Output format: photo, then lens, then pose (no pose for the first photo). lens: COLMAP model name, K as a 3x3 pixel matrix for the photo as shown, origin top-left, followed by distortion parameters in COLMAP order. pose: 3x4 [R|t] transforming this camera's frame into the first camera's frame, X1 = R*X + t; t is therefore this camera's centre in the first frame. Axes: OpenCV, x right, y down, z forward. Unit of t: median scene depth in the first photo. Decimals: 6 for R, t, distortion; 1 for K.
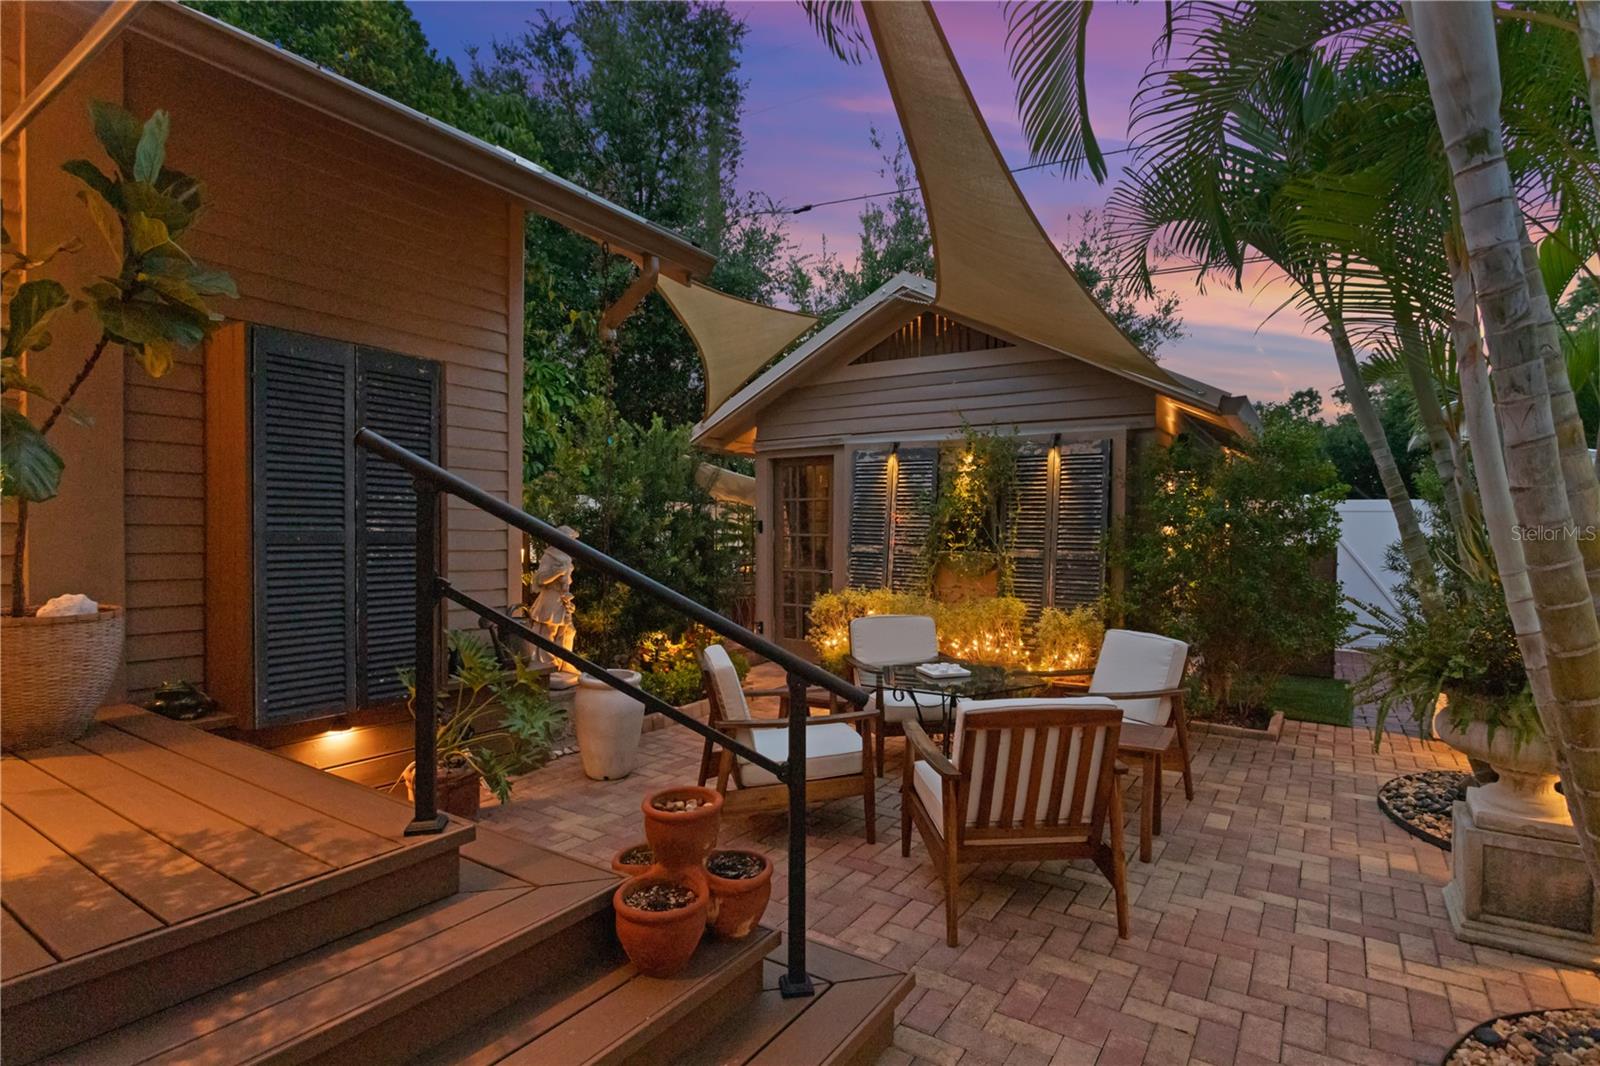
lens RADIAL K [[794.3, 0, 800.0], [0, 794.3, 533.0], [0, 0, 1]] dist [-0.001149, 0.000117]
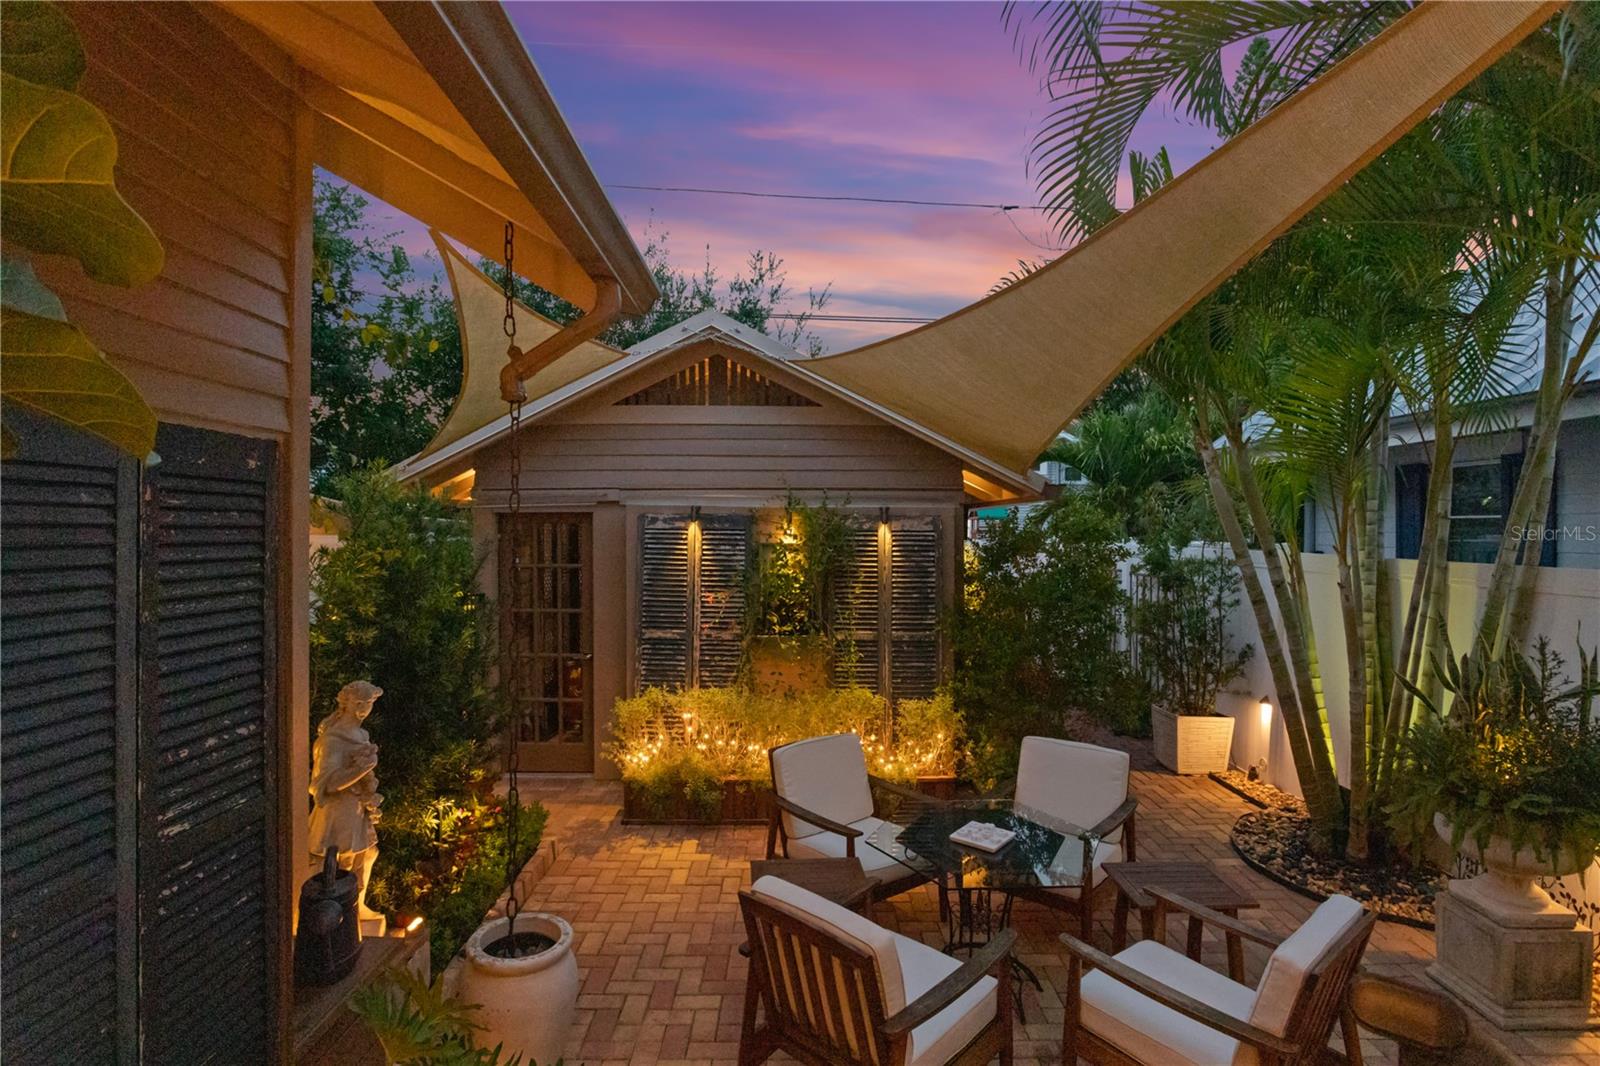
lens RADIAL K [[794.3, 0, 800.0], [0, 794.3, 533.0], [0, 0, 1]] dist [-0.001149, 0.000117]
pose [[0.835099, -0.010762, 0.549994, -0.262363], [0.010588, 0.999938, 0.003490, -0.090761], [-0.549997, 0.002909, 0.835161, 0.238692]]
